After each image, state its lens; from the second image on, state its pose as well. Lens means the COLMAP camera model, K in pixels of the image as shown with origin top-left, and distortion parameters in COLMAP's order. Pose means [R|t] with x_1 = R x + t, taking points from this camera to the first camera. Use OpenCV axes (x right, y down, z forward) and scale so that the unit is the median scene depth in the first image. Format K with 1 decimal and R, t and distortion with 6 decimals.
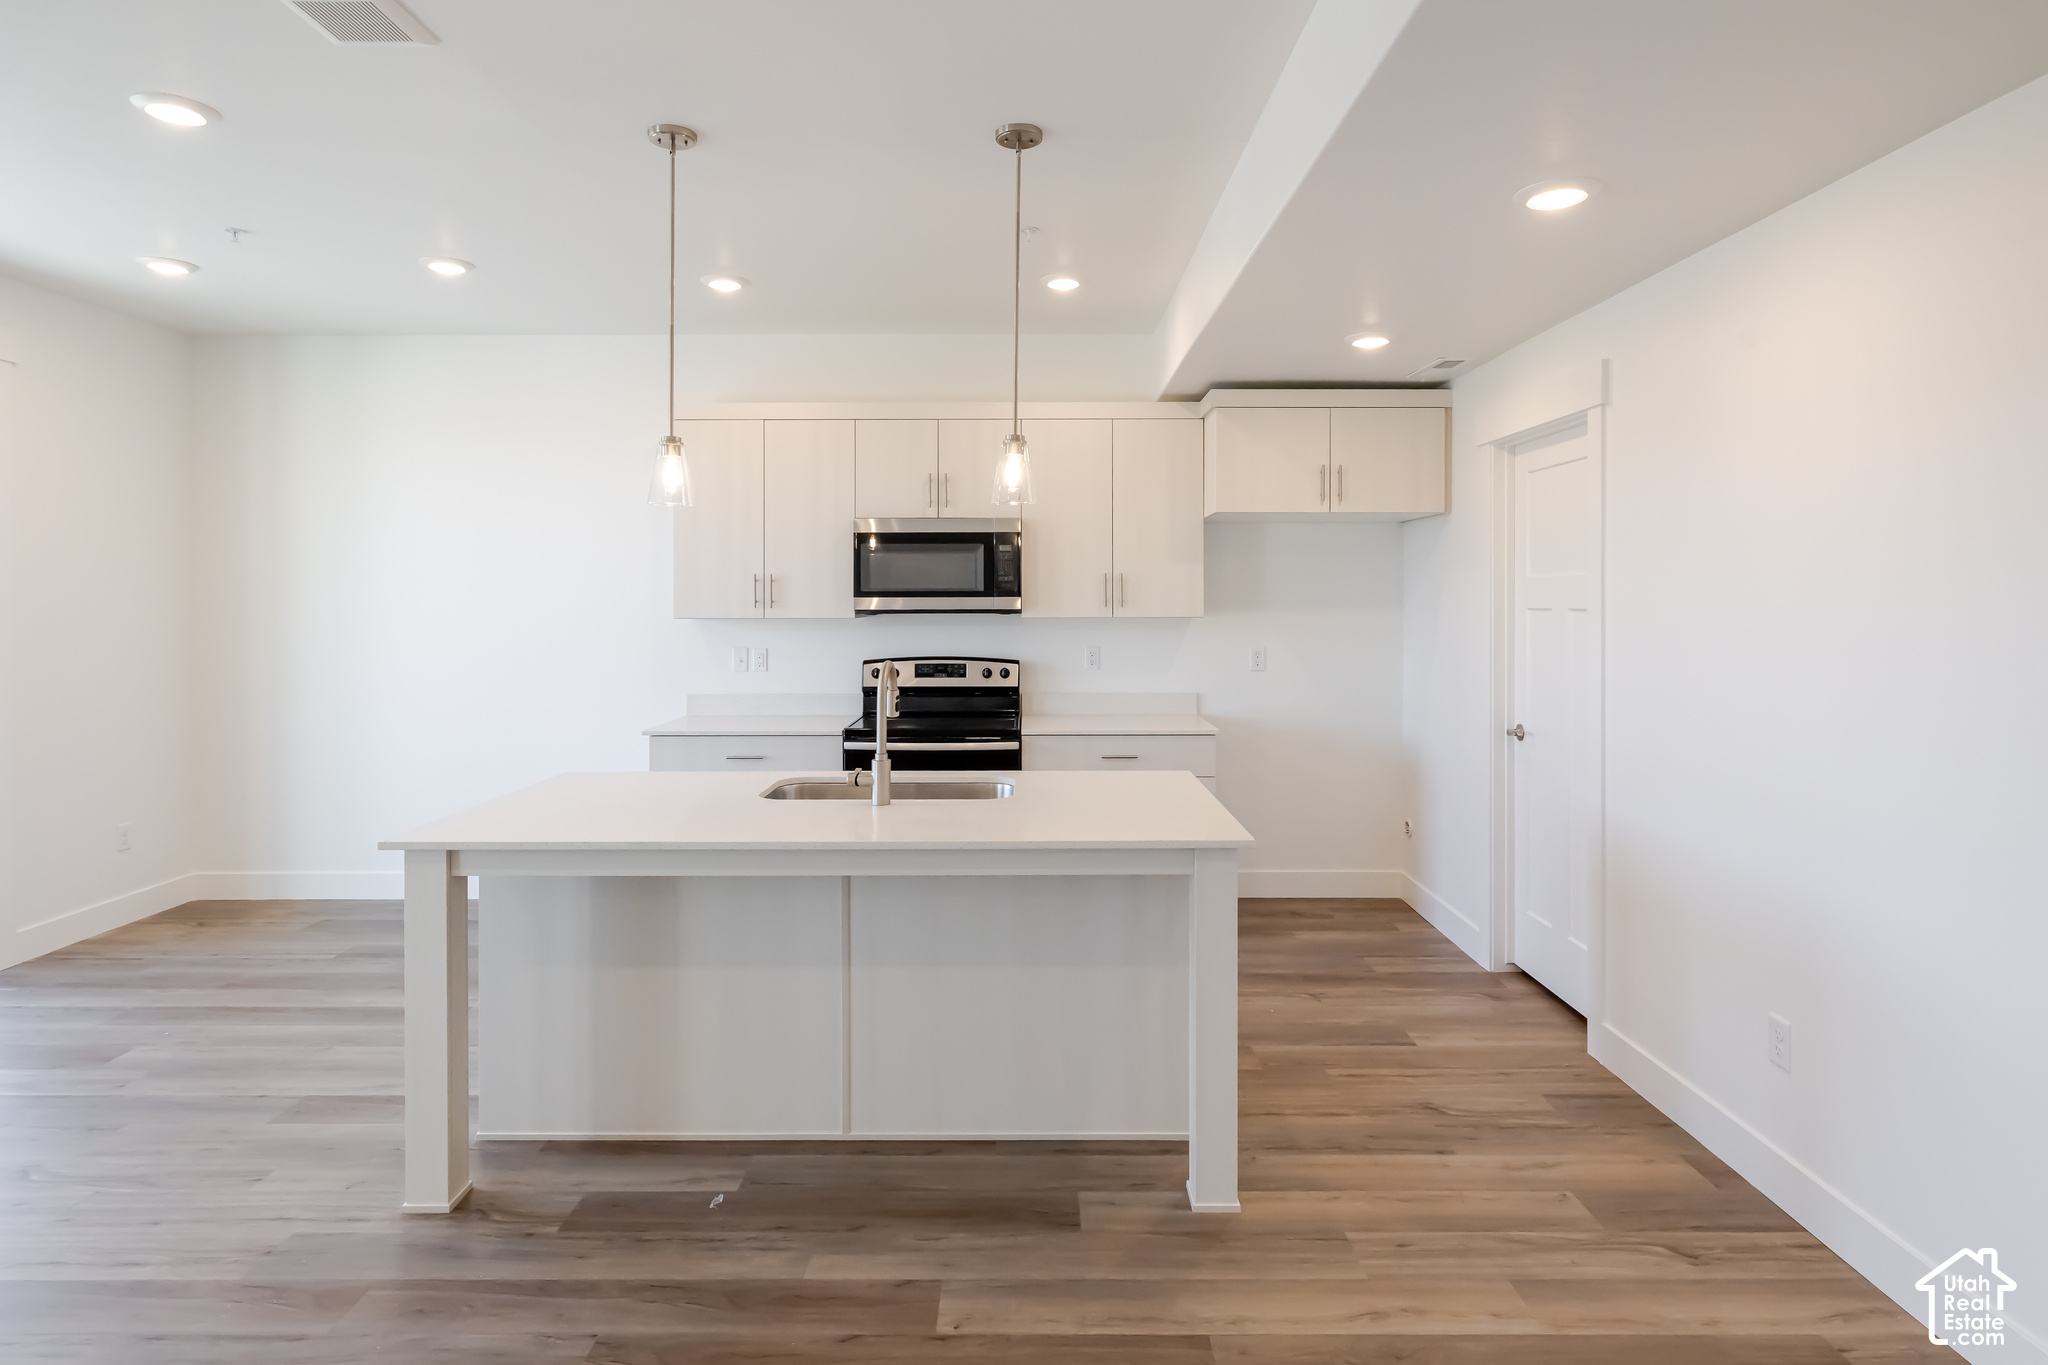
lens RADIAL K [[1029.3, 0, 1018.3], [0, 1029.3, 664.1], [0, 0, 1]] dist [-0.006163, -0.001383]
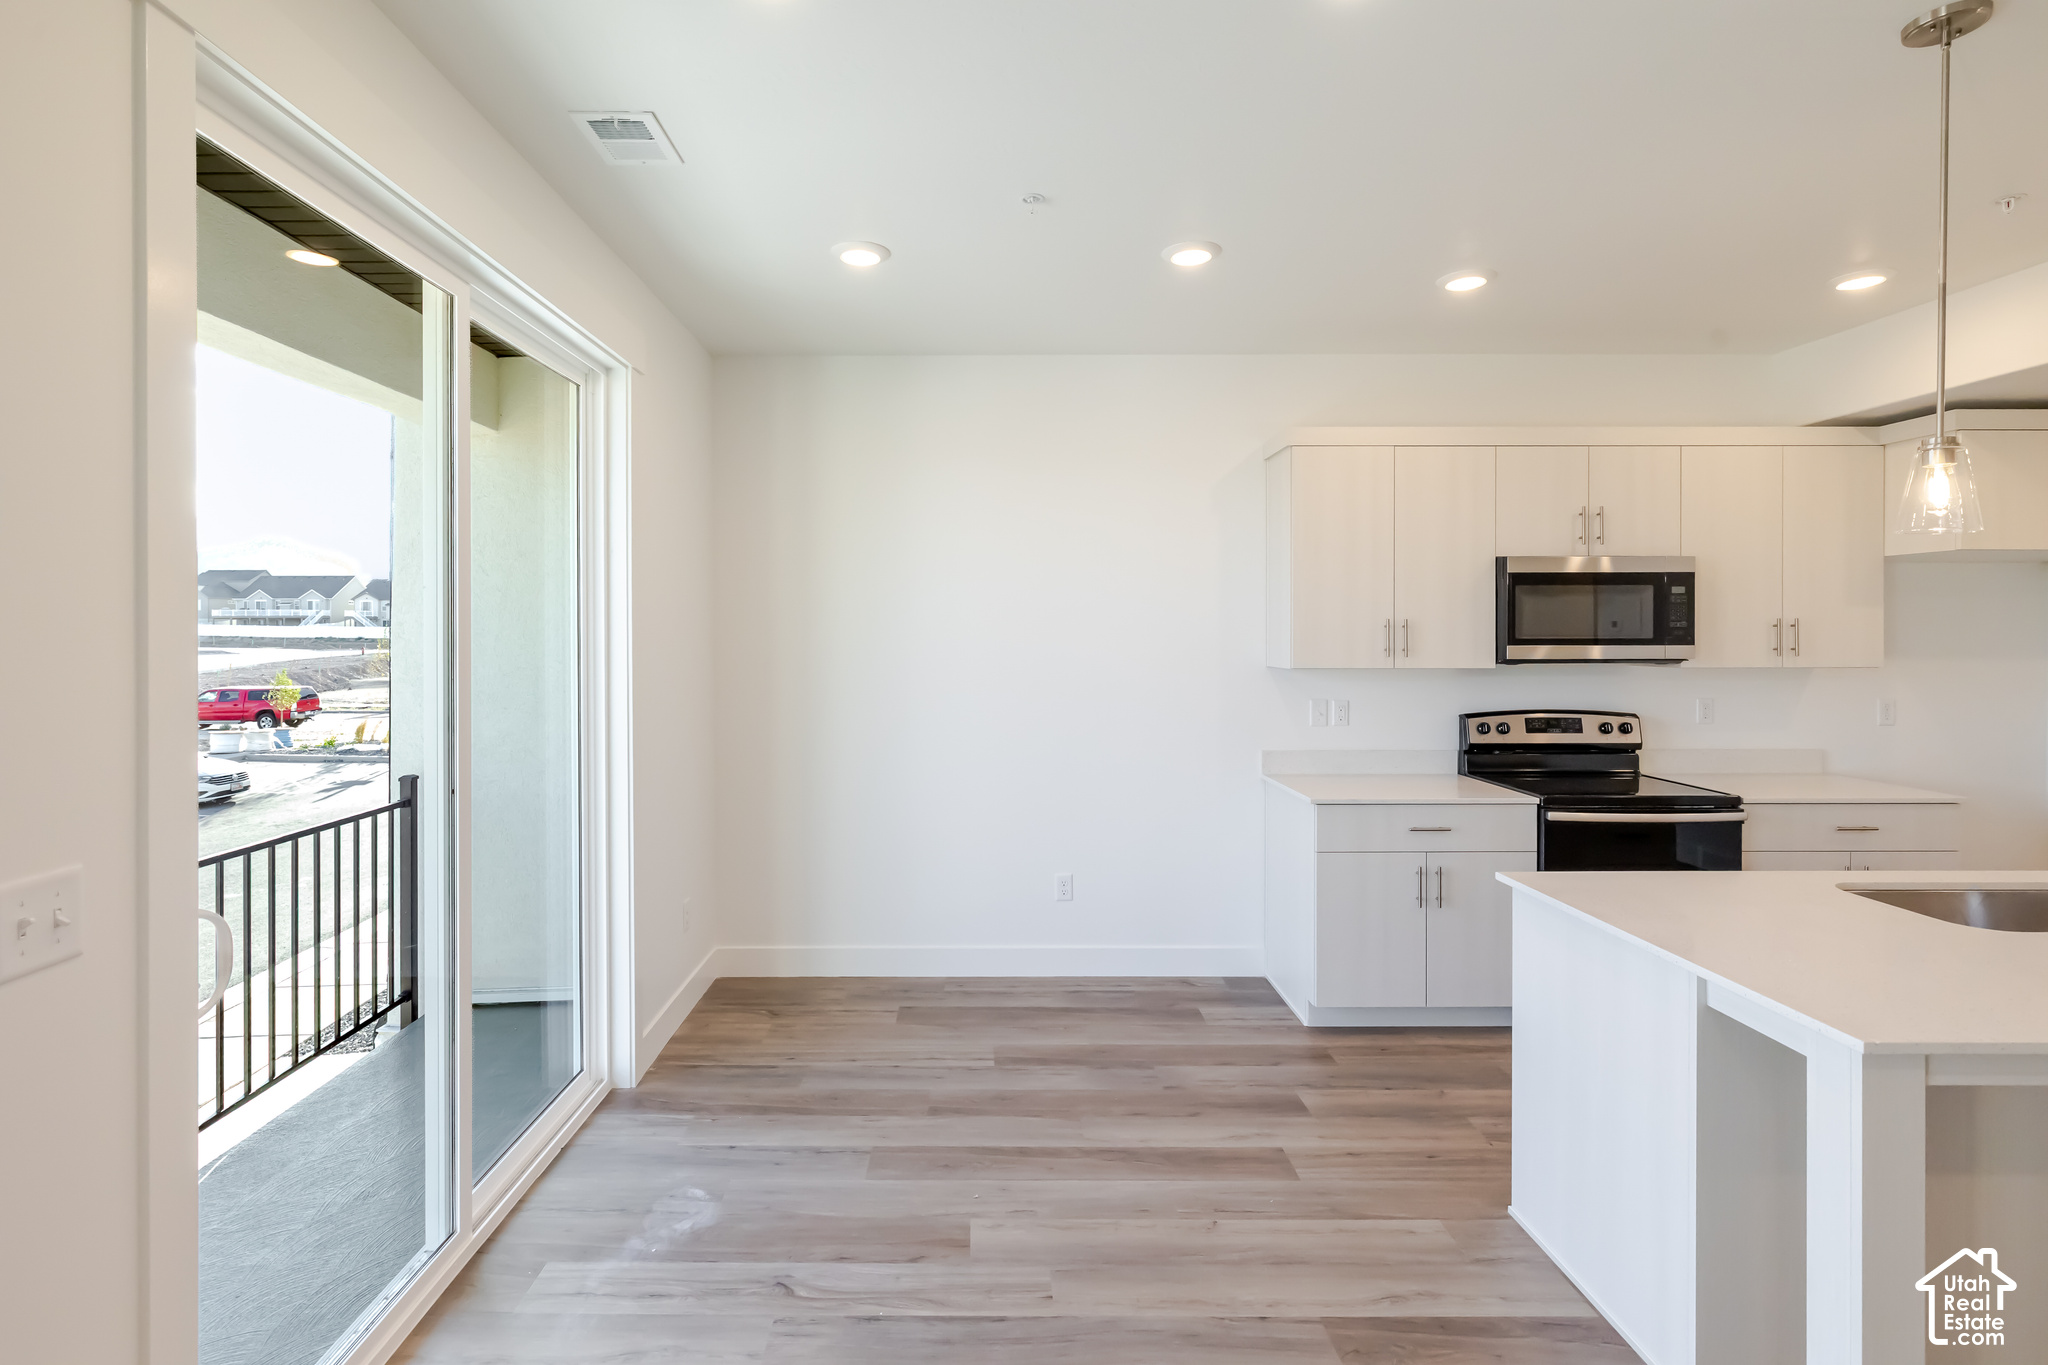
lens RADIAL K [[940.9, 0, 1021.2], [0, 940.9, 677.5], [0, 0, 1]] dist [0.001328, 0.000045]
pose [[0.999902, 0.002122, -0.013846, -0.551278], [-0.002247, 0.999957, -0.009010, -0.028145], [0.013826, 0.009041, 0.999864, 0.179309]]
